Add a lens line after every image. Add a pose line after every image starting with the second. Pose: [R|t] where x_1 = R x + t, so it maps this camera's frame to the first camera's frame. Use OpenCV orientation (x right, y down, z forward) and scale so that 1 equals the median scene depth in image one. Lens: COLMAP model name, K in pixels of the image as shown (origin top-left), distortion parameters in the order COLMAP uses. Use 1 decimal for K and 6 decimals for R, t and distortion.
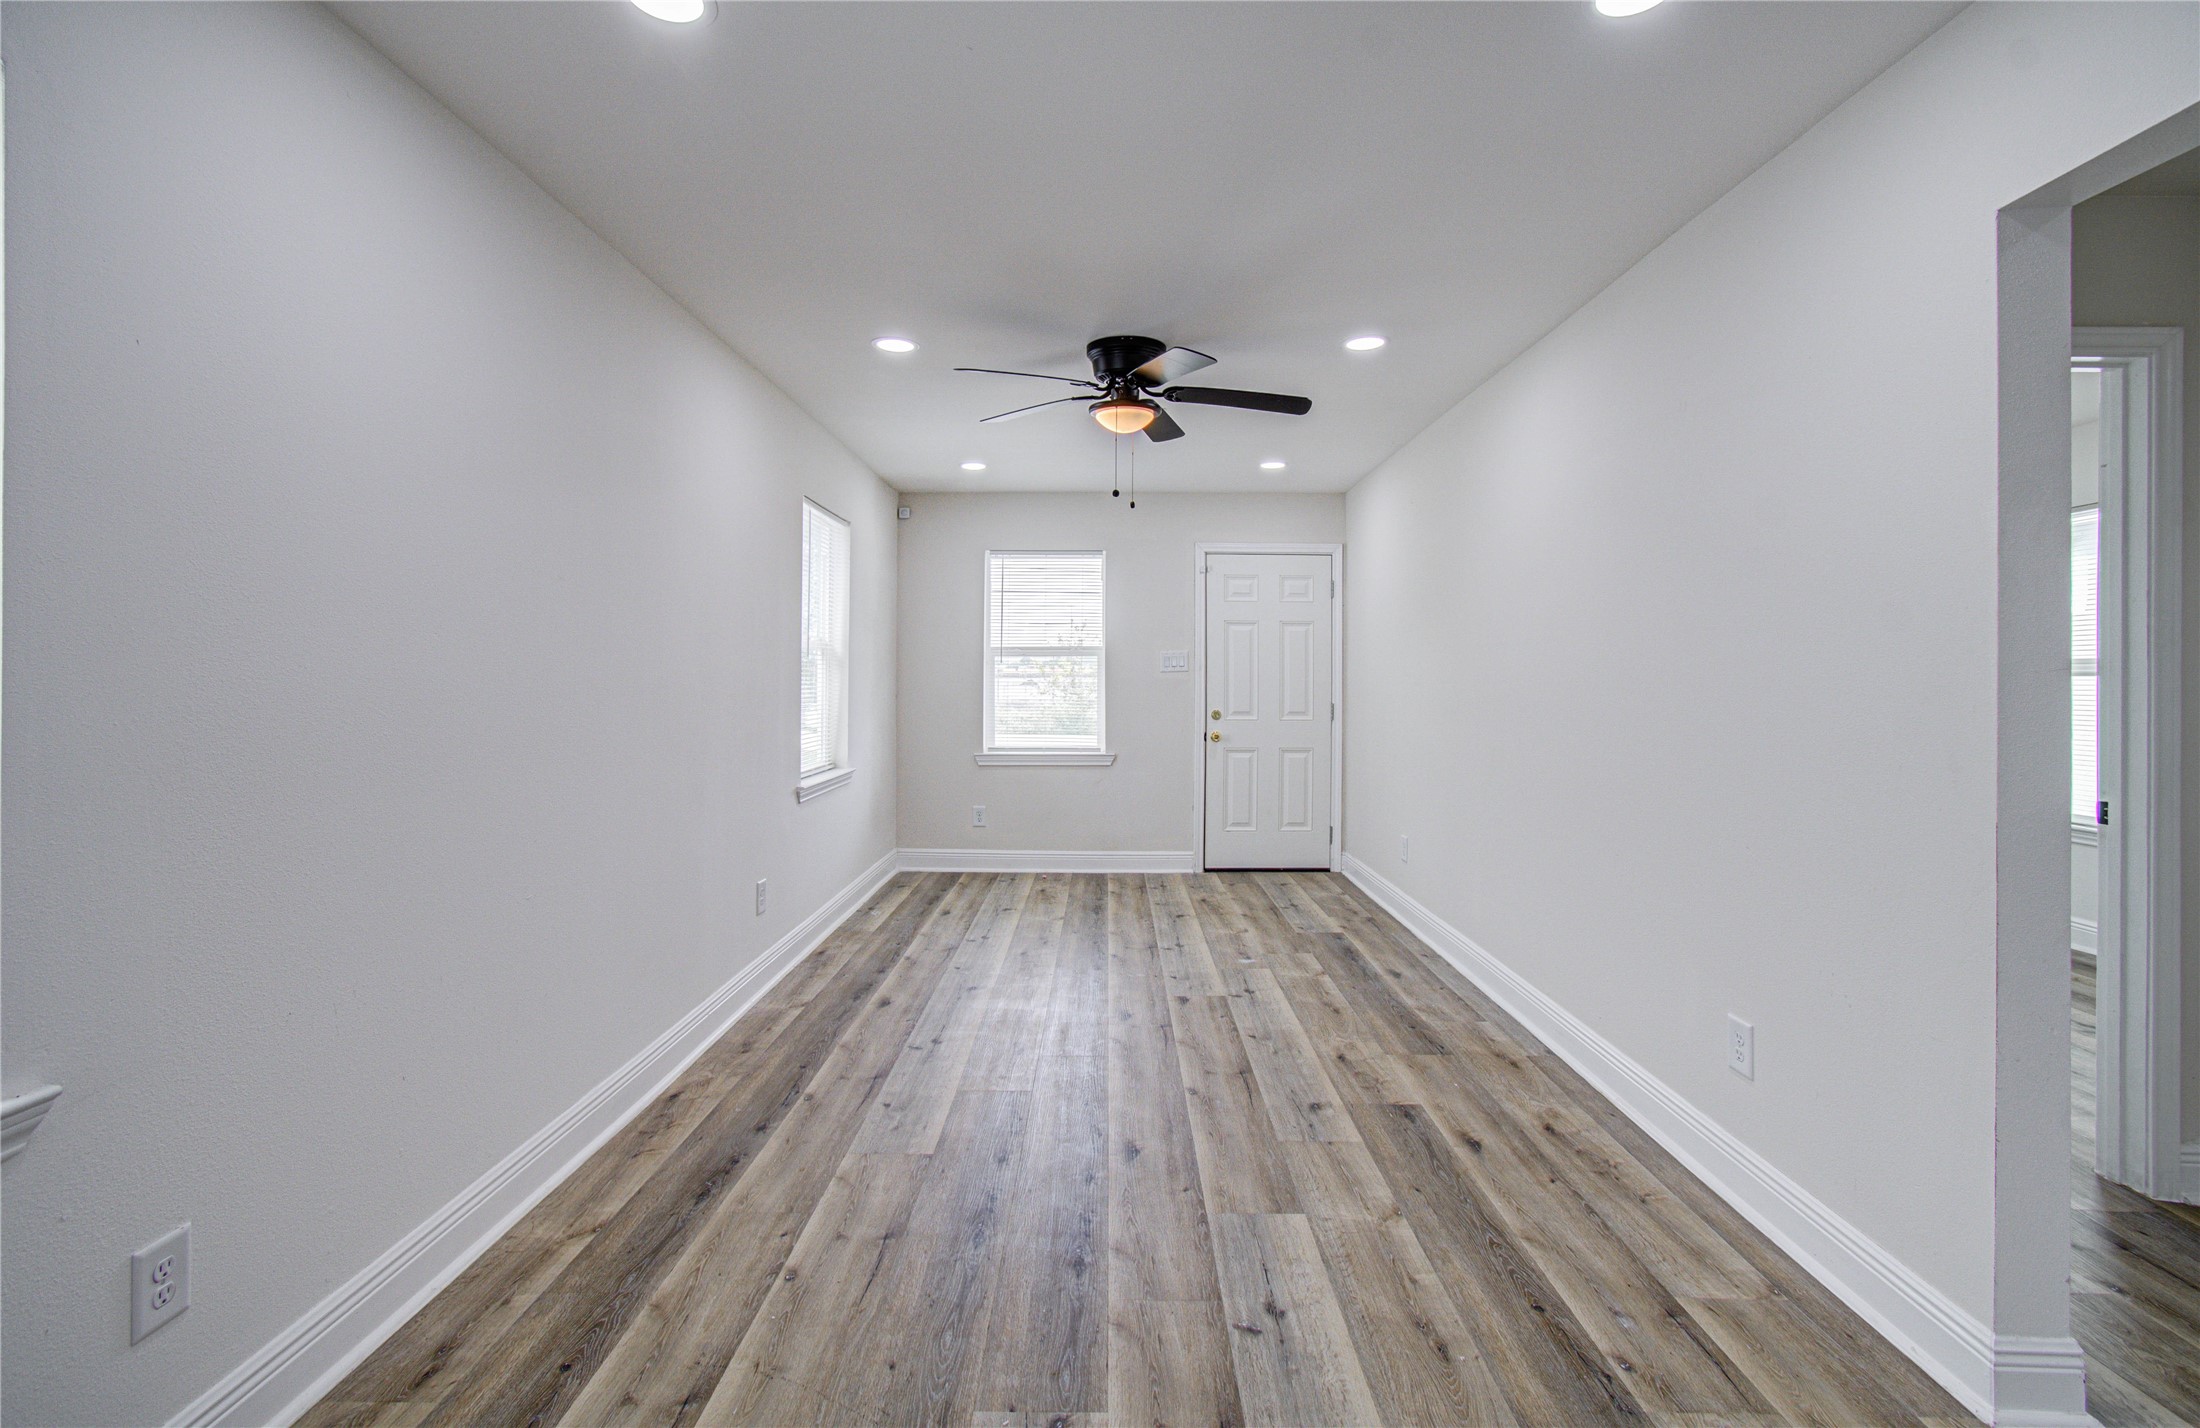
lens RADIAL K [[965.5, 0, 1100.8], [0, 965.5, 694.6], [0, 0, 1]] dist [0.012249, 0.000627]
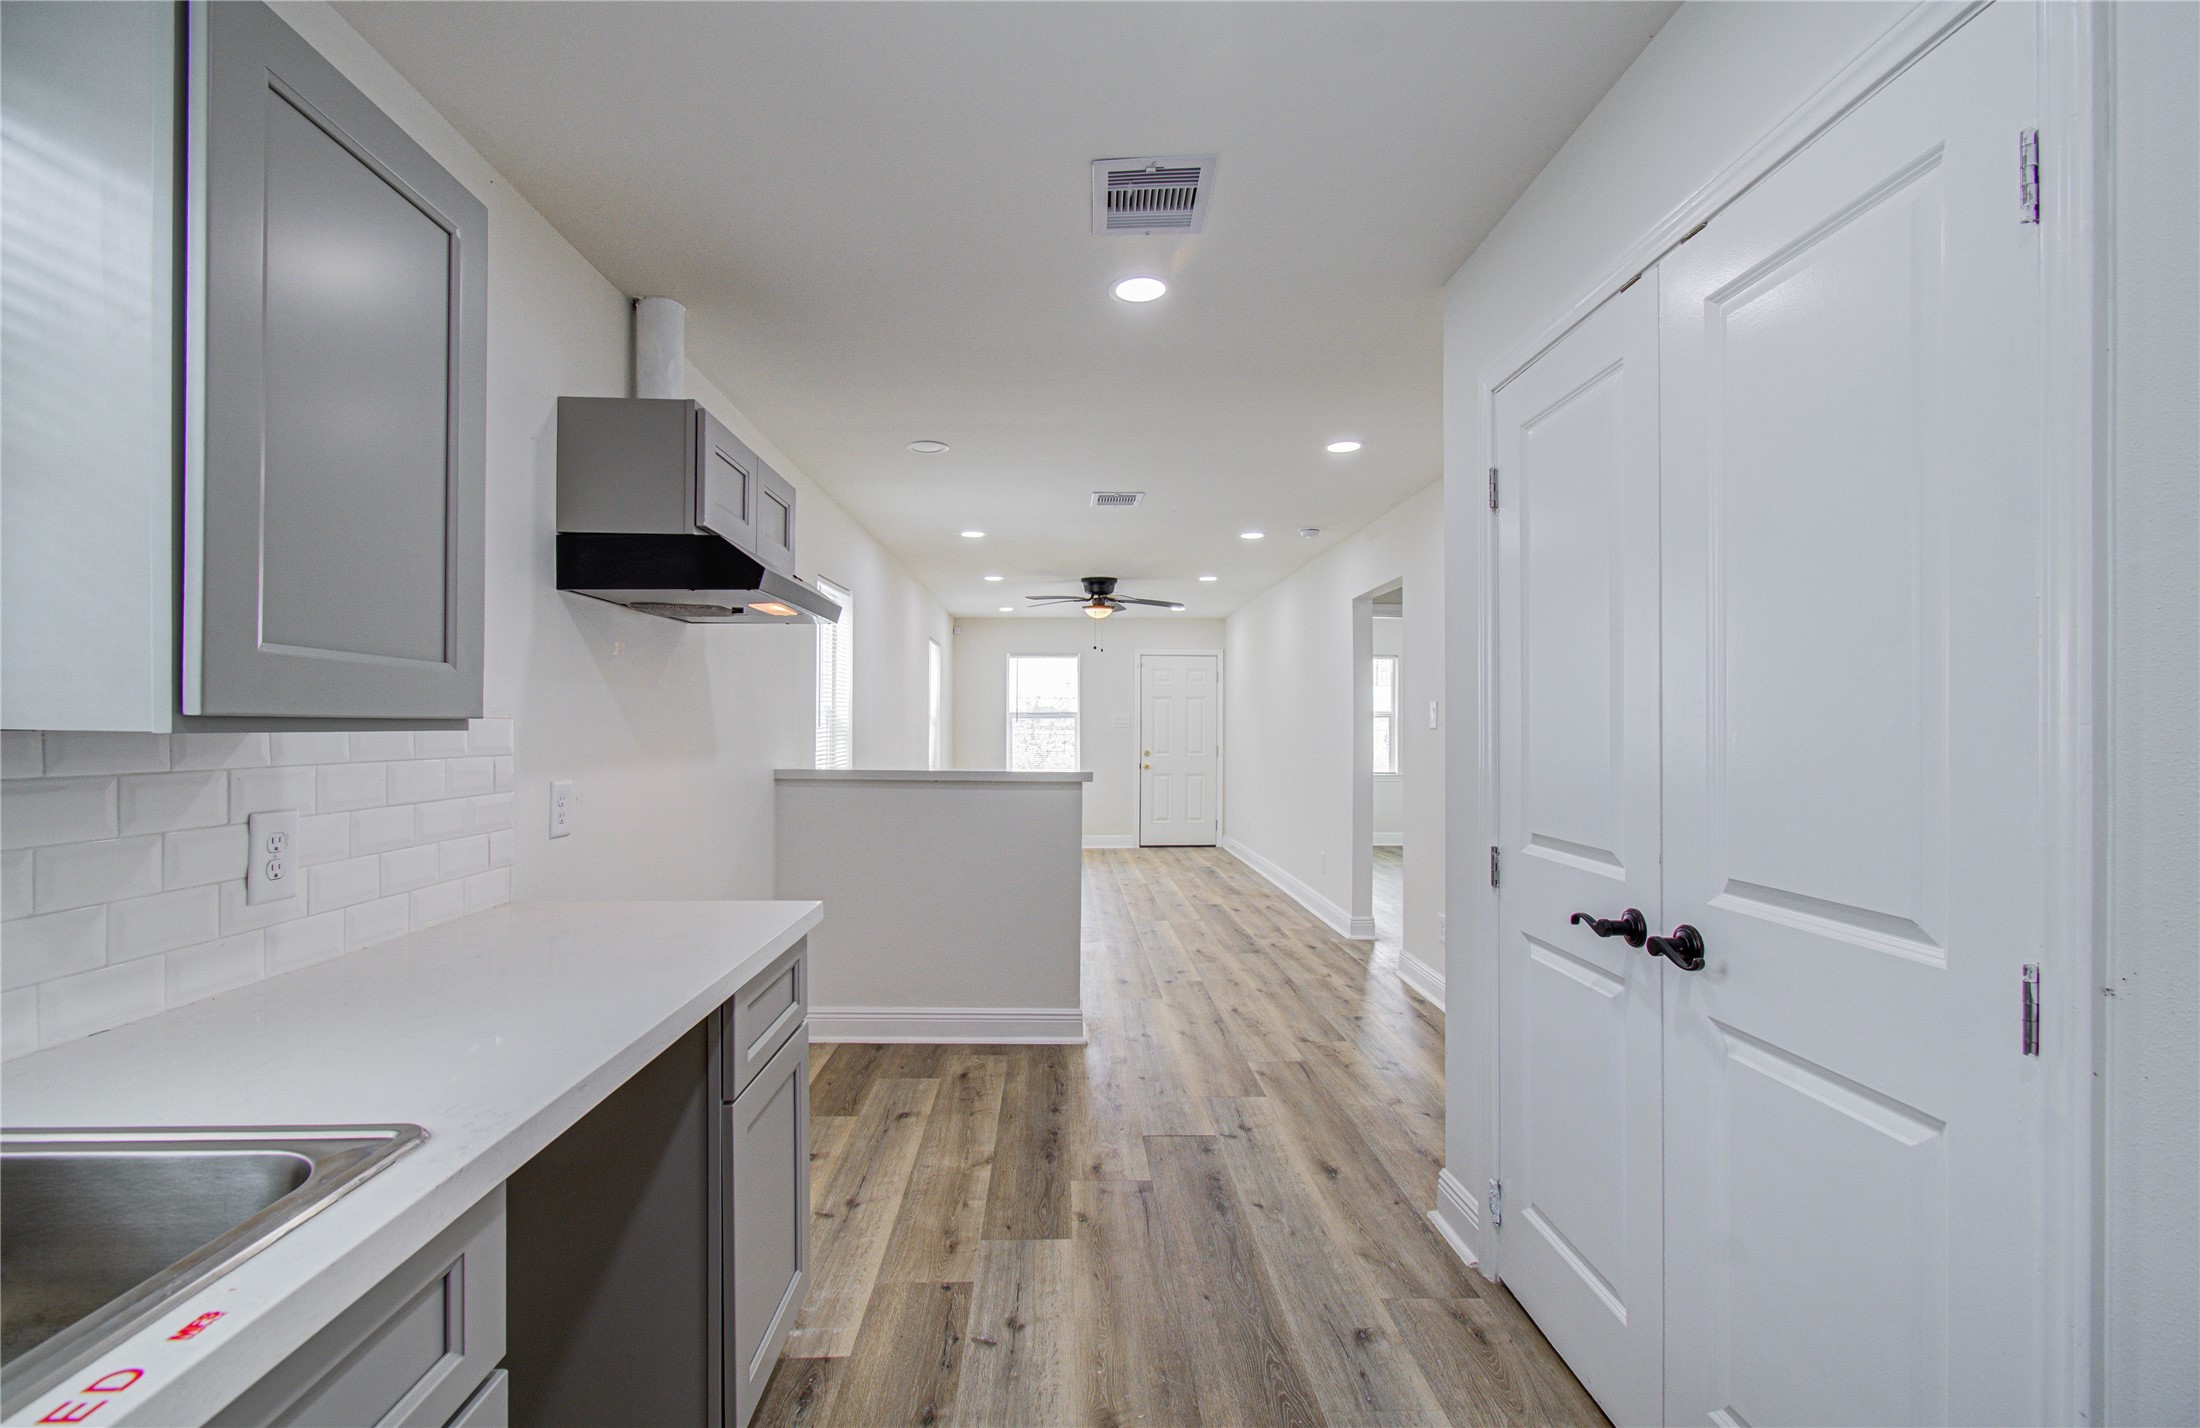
lens RADIAL K [[980.9, 0, 1068.7], [0, 980.9, 718.2], [0, 0, 1]] dist [0.051892, 0.000381]
pose [[0.999786, -0.000646, 0.020659, -0.058631], [0.001283, 0.999524, -0.030836, 0.015487], [-0.020629, 0.030856, 0.999311, -0.802681]]
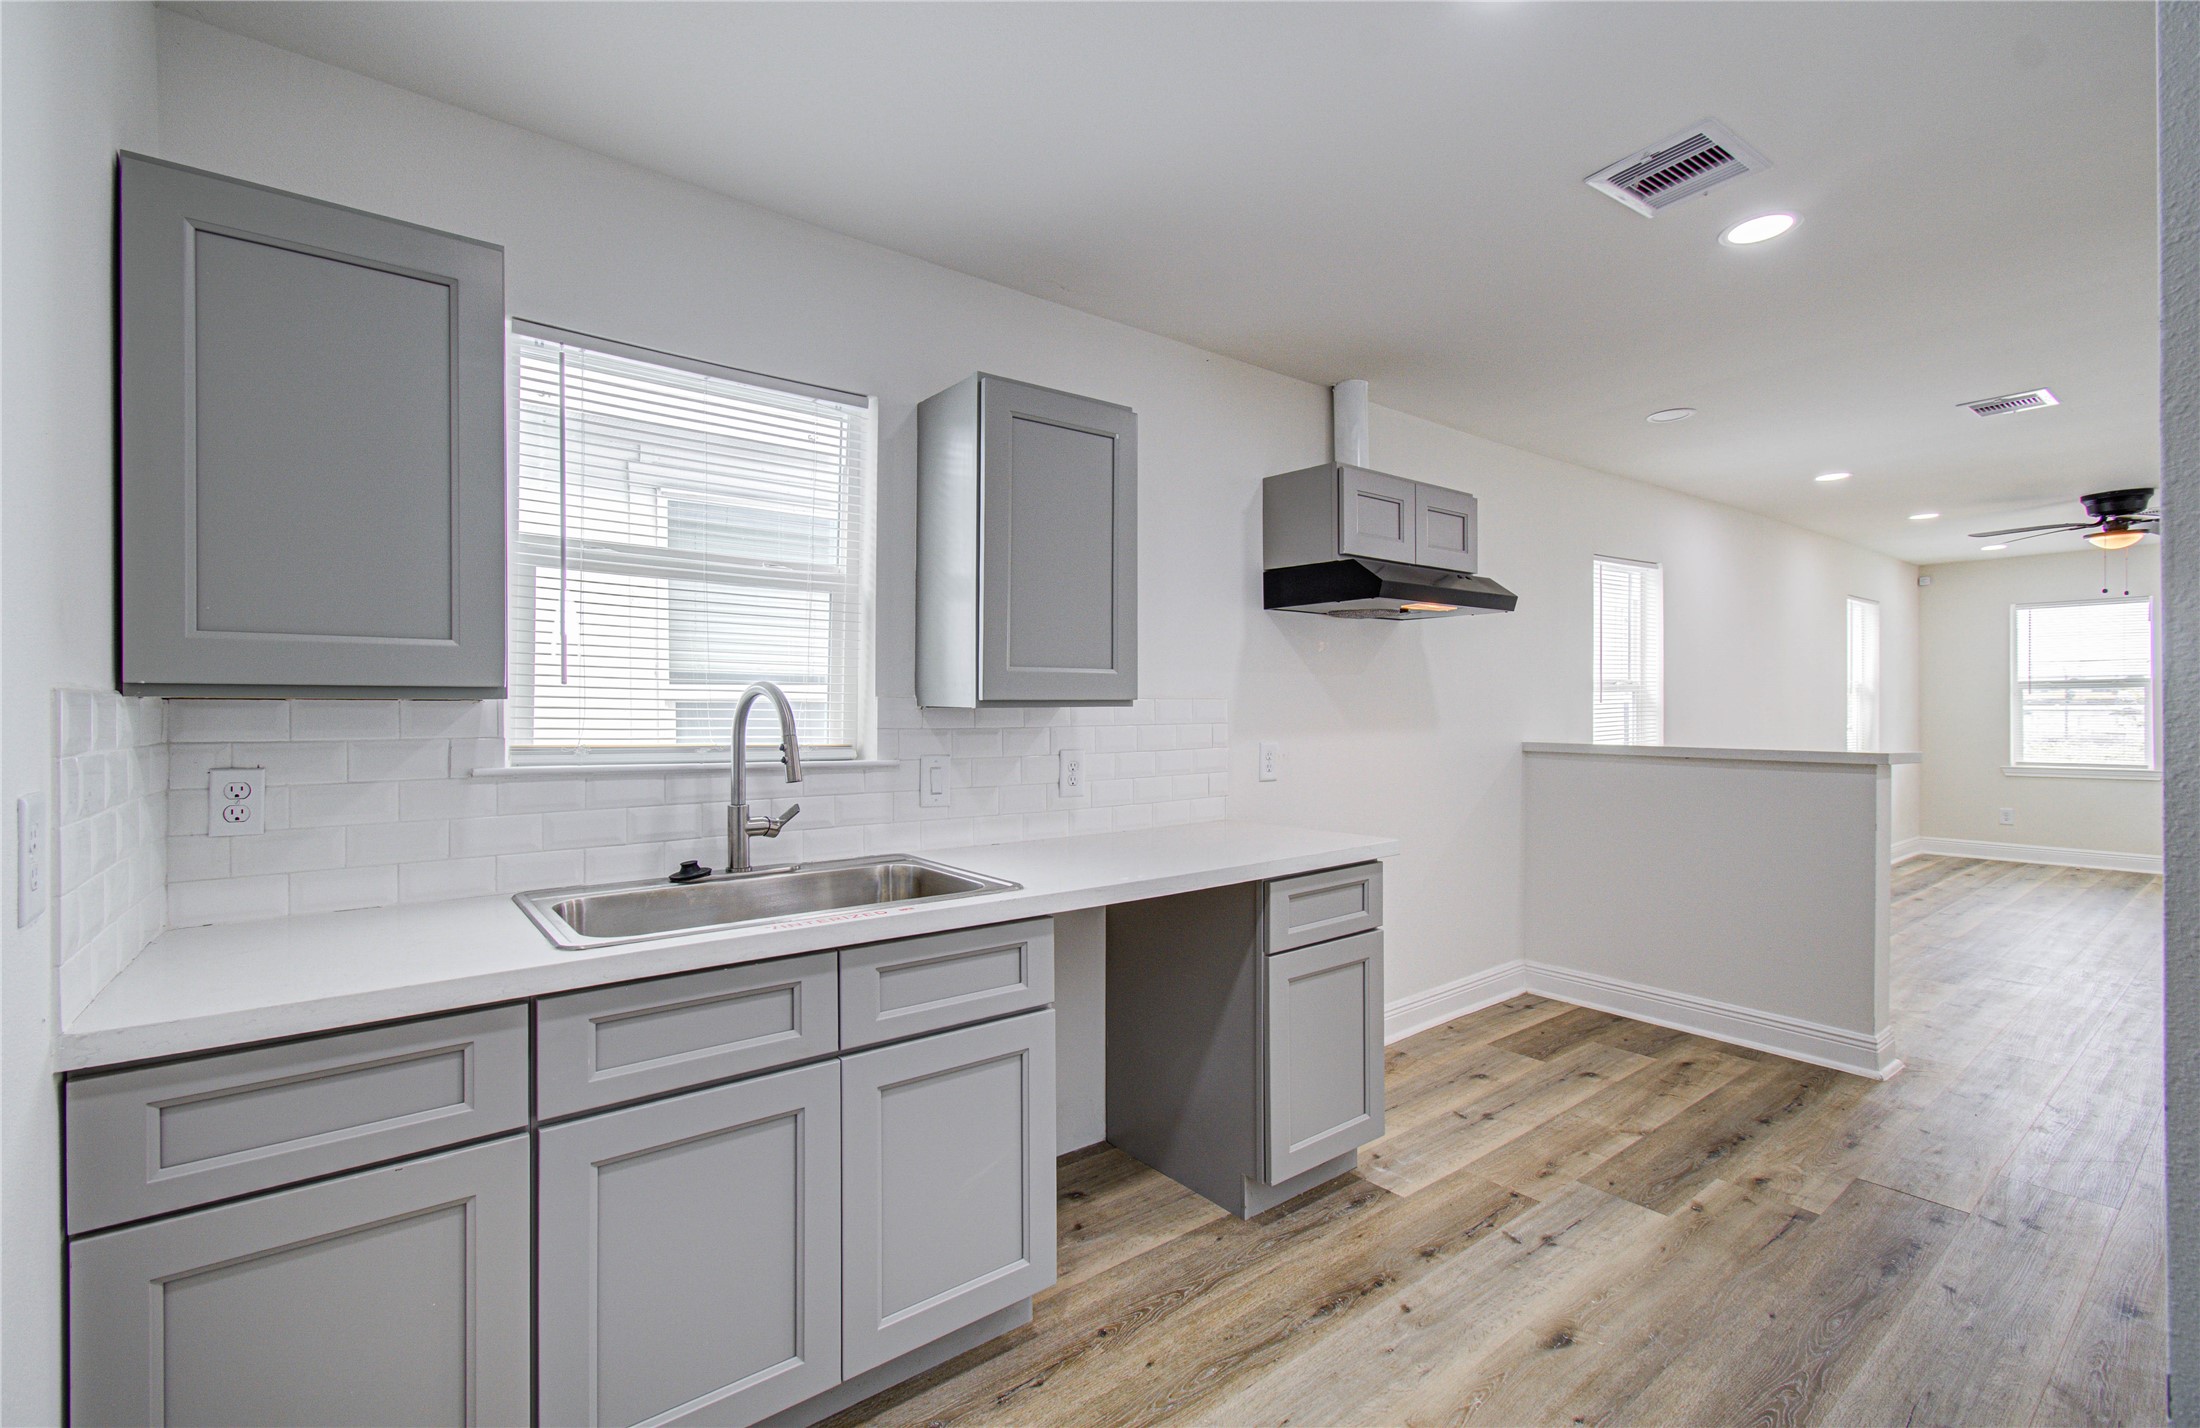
lens RADIAL K [[965.5, 0, 1100.8], [0, 965.5, 694.6], [0, 0, 1]] dist [0.012249, 0.000627]
pose [[0.626741, -0.012013, -0.779135, 0.148045], [-0.012601, 0.999594, -0.025549, 0.015929], [0.779126, 0.025831, 0.626335, -0.828428]]
